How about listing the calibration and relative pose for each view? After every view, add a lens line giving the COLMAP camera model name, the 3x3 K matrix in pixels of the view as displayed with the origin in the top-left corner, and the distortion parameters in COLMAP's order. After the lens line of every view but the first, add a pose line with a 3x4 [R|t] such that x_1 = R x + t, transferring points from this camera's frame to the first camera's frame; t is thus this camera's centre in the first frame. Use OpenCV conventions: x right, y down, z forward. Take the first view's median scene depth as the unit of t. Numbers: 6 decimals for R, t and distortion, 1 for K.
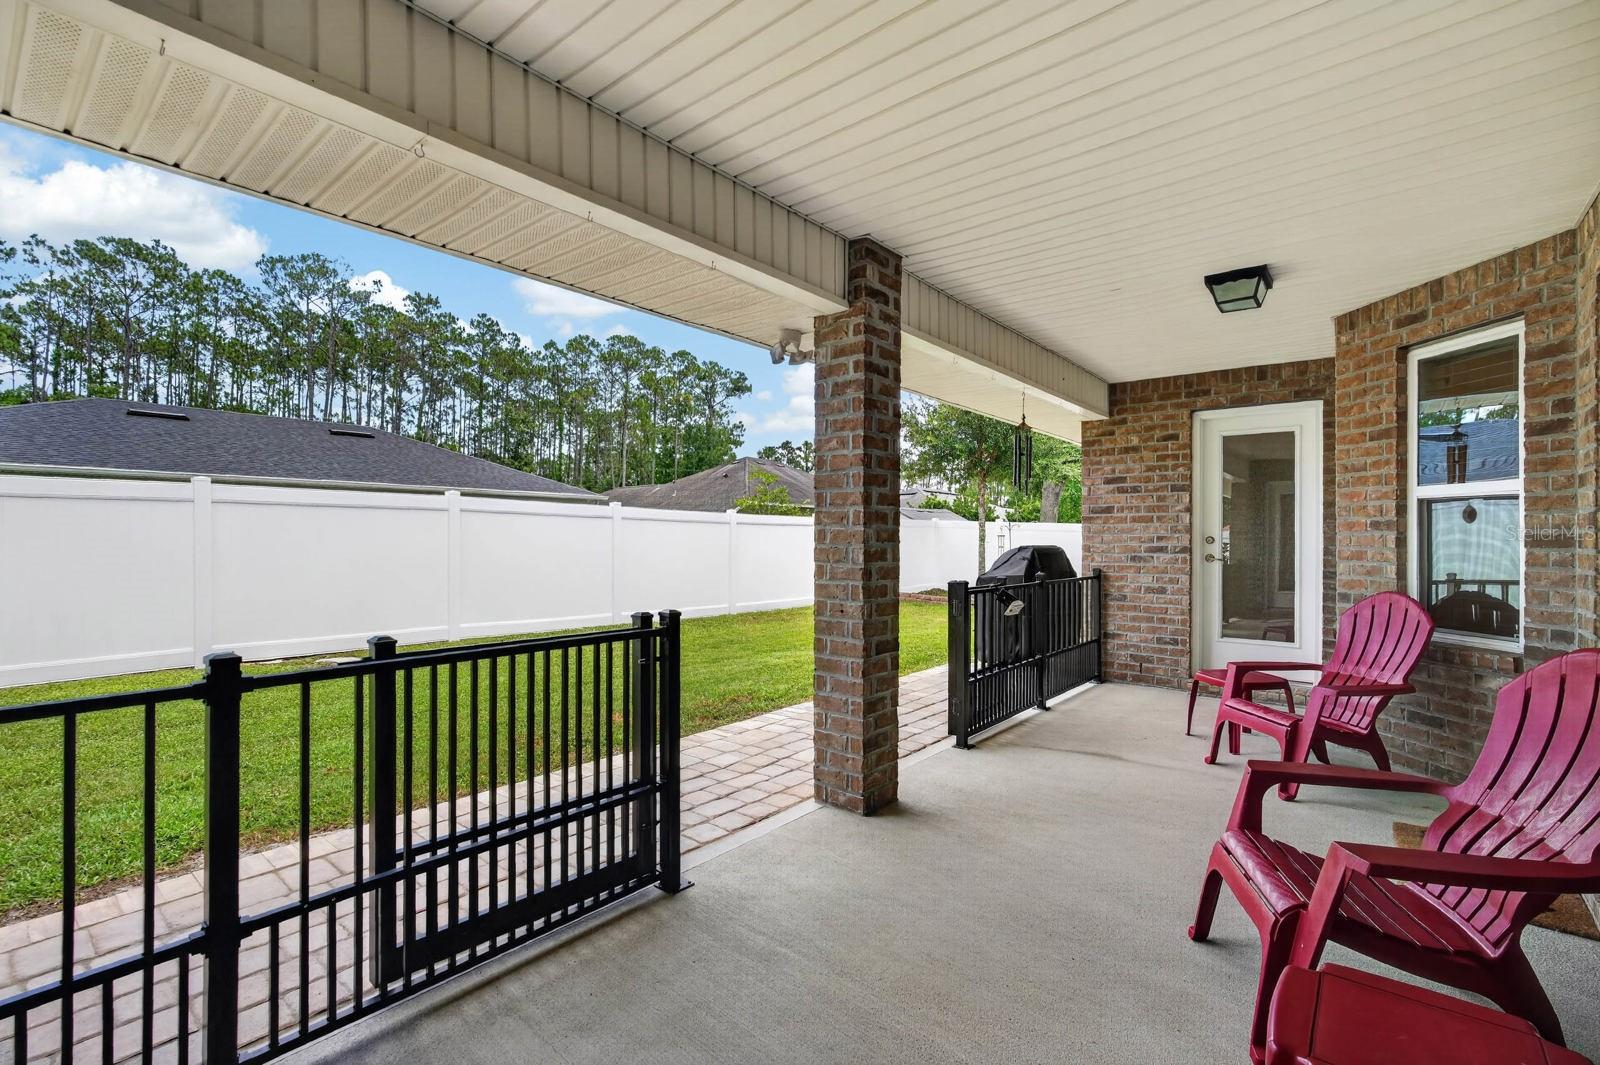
lens RADIAL K [[700.8, 0, 800.3], [0, 700.8, 537.5], [0, 0, 1]] dist [-0.015550, 0.008073]
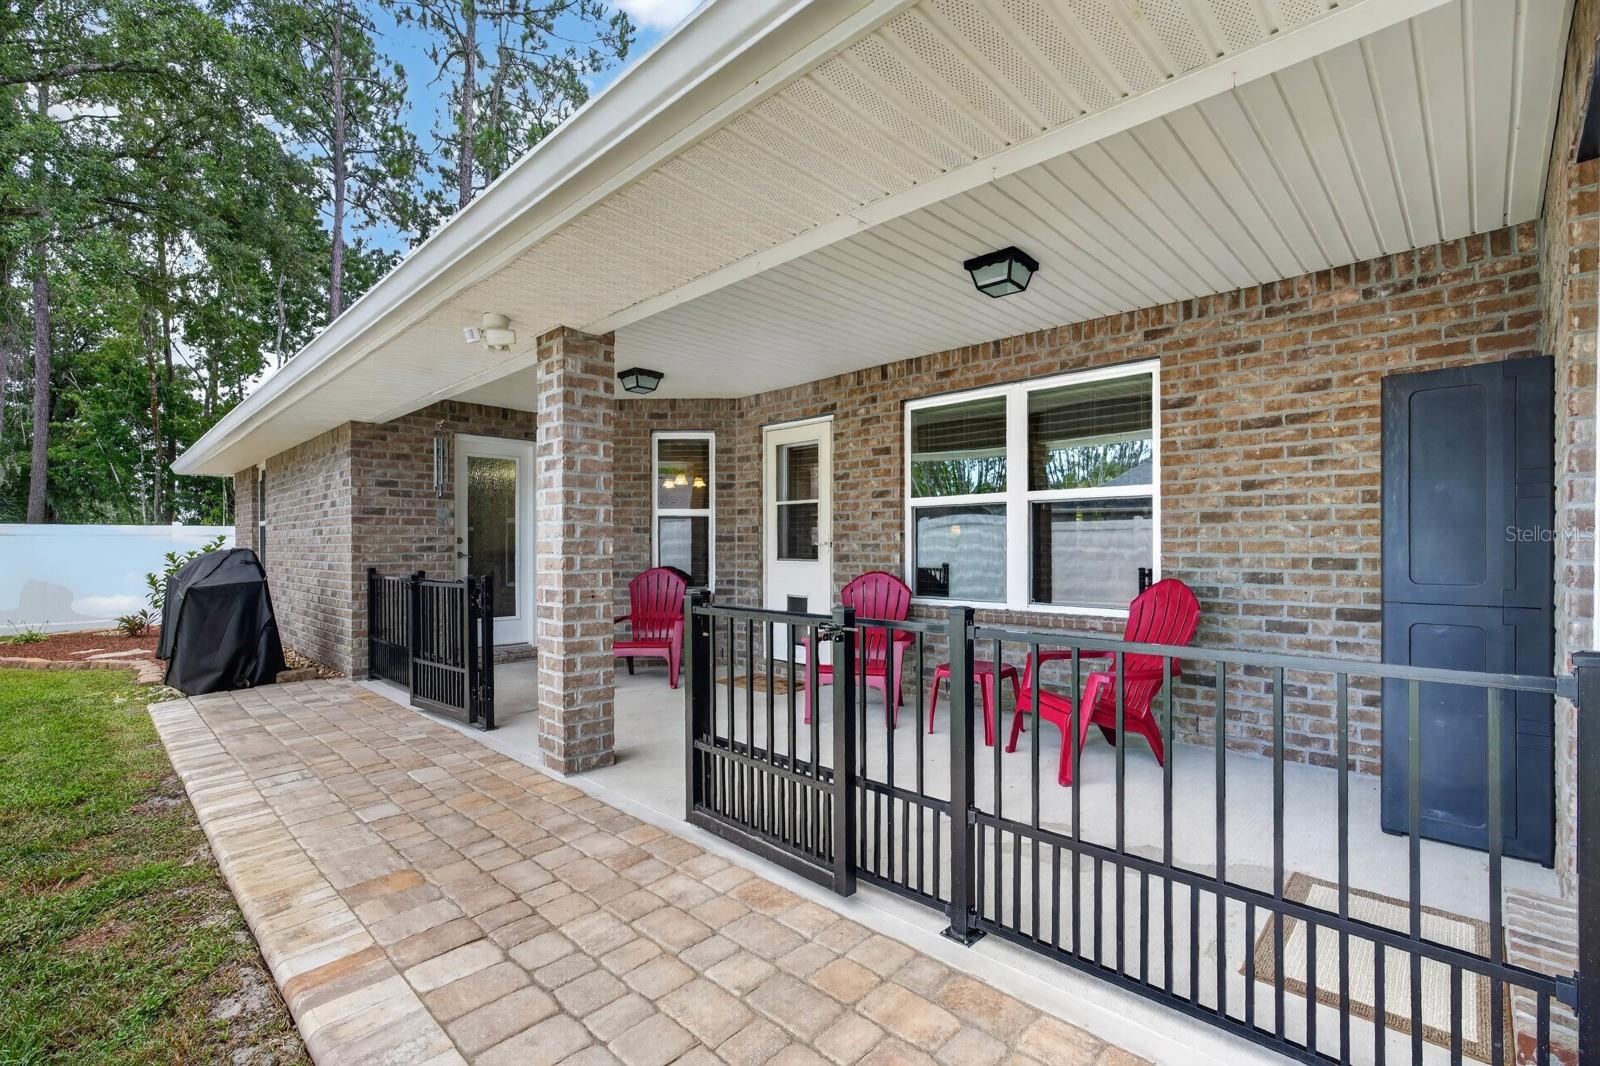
lens RADIAL K [[700.8, 0, 800.3], [0, 700.8, 538.0], [0, 0, 1]] dist [-0.015550, 0.008073]
pose [[0.090018, 0.007405, 0.995913, -0.680440], [0.003382, 0.999964, -0.007741, 0.012931], [-0.995934, 0.004065, 0.089989, 0.363359]]
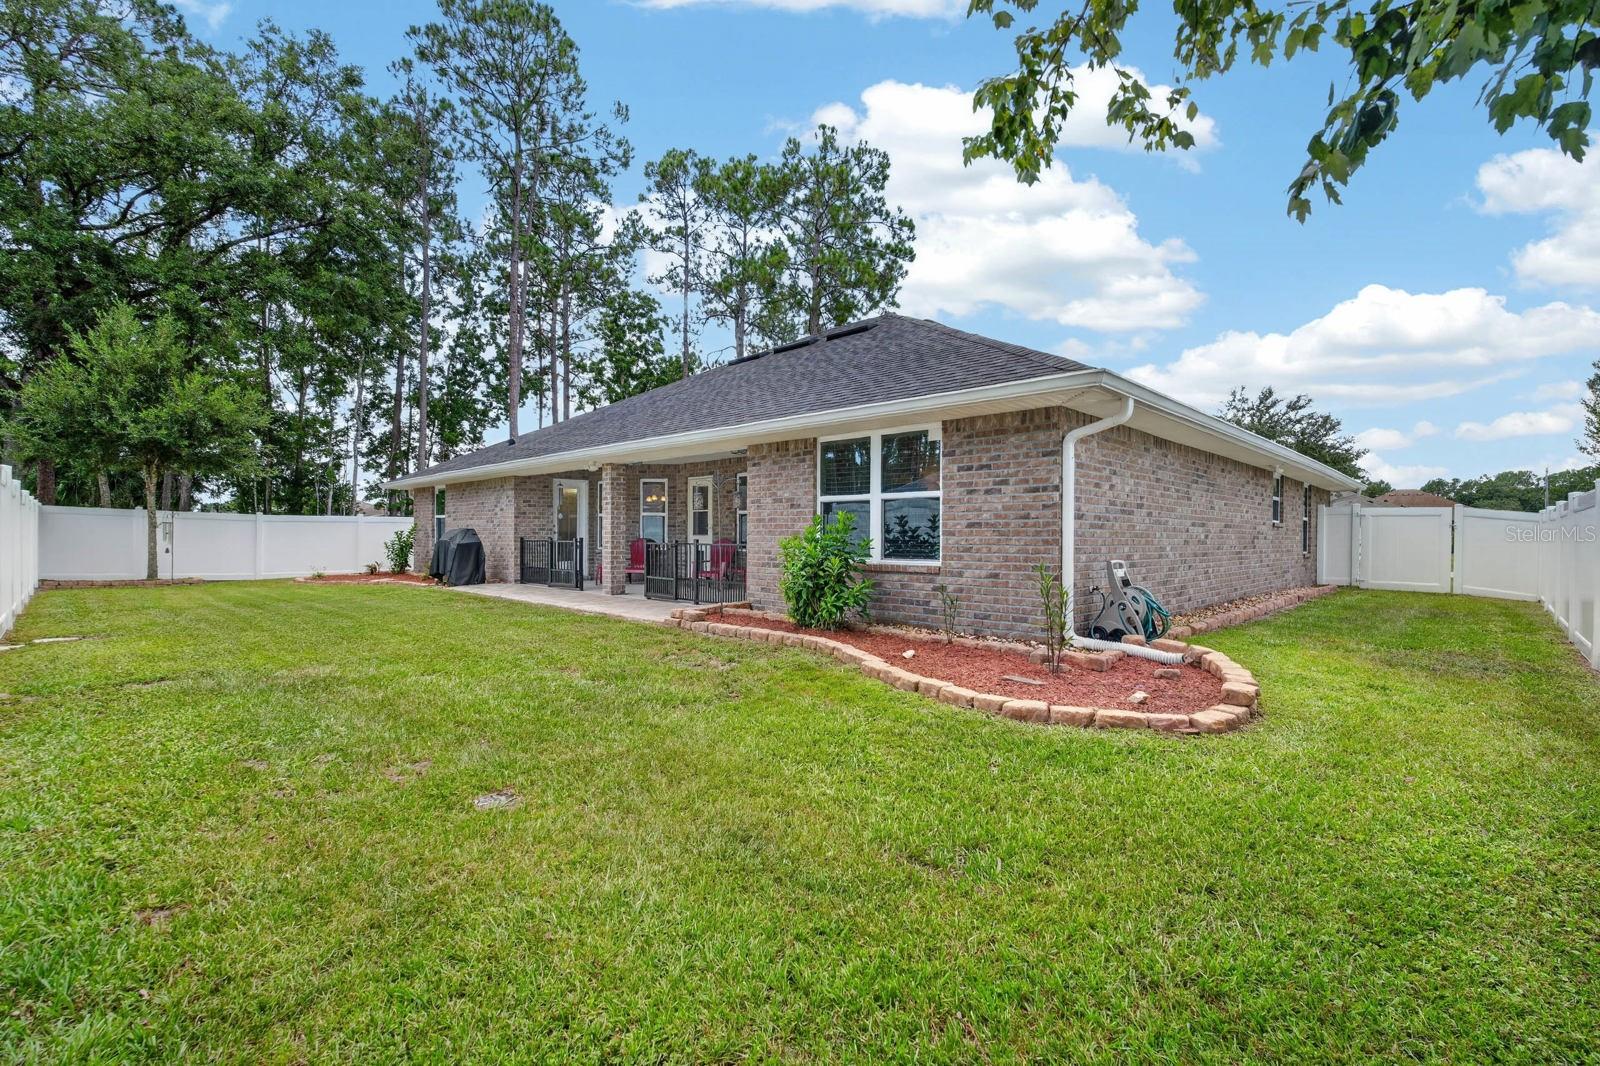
lens RADIAL K [[700.8, 0, 800.3], [0, 700.8, 538.0], [0, 0, 1]] dist [-0.015550, 0.008073]
pose [[0.089240, -0.008767, 0.995972, -2.424971], [-0.004138, 0.999949, 0.009173, 0.027529], [-0.996002, -0.004940, 0.089199, -0.228035]]
